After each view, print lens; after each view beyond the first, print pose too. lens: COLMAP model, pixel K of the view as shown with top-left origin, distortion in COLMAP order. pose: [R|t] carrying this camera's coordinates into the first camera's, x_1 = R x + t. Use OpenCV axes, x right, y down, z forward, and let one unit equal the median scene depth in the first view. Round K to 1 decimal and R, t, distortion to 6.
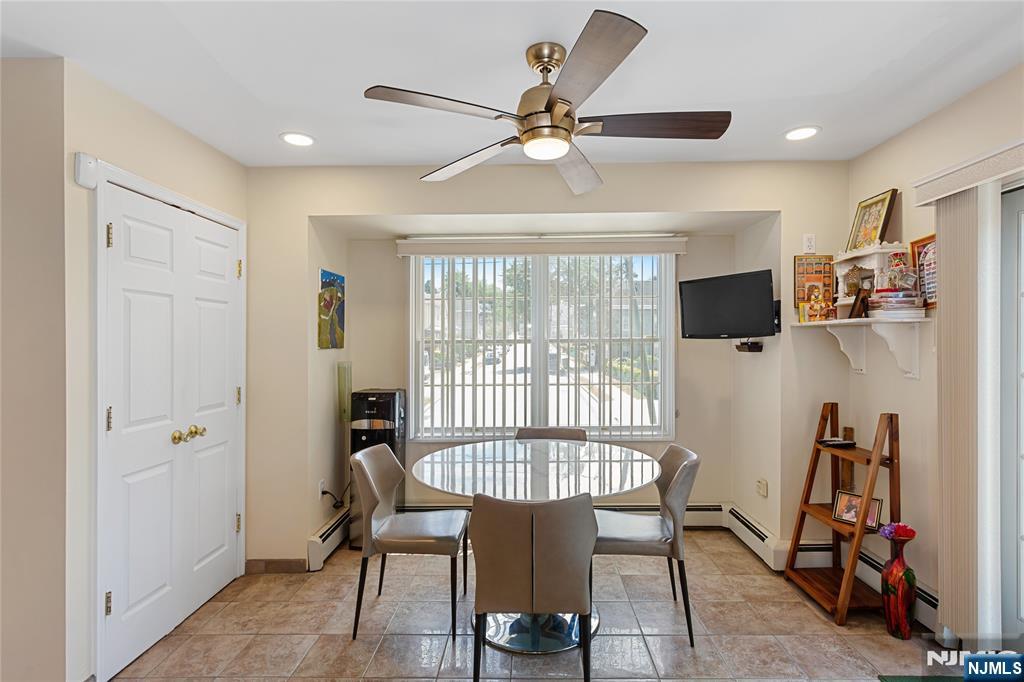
lens RADIAL K [[519.5, 0, 512.0], [0, 519.5, 341.0], [0, 0, 1]] dist [0.001528, 0.000395]
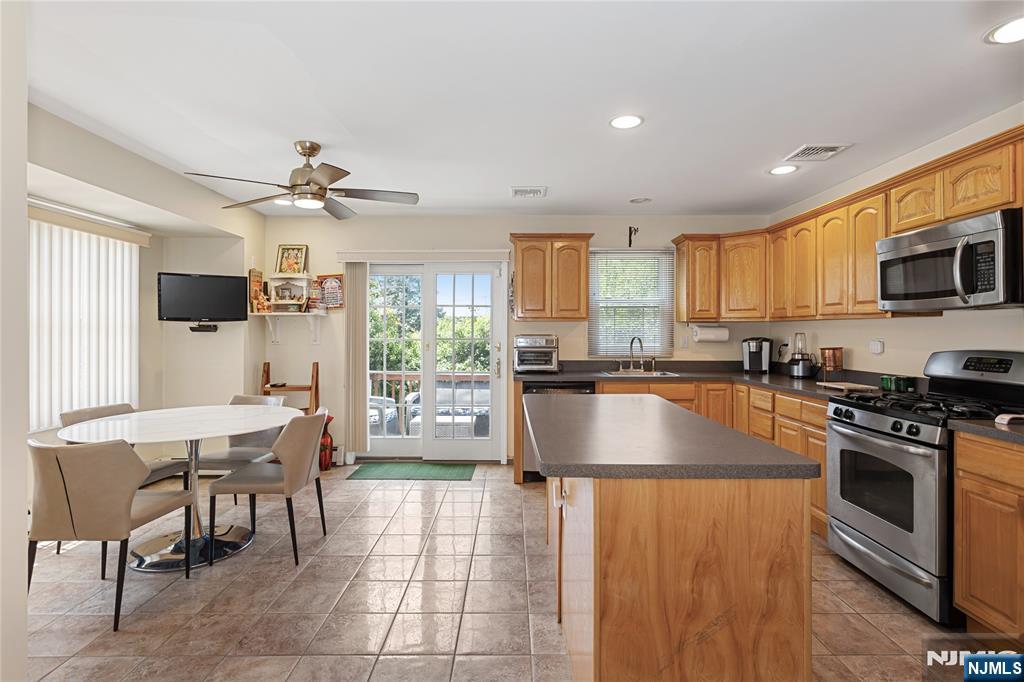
lens RADIAL K [[502.0, 0, 511.2], [0, 502.0, 331.1], [0, 0, 1]] dist [-0.000202, 0.000433]
pose [[-0.009343, 0.010978, 0.999896, -0.948451], [-0.000449, 0.999940, -0.010983, 0.035170], [-0.999956, -0.000552, -0.009338, 0.231265]]
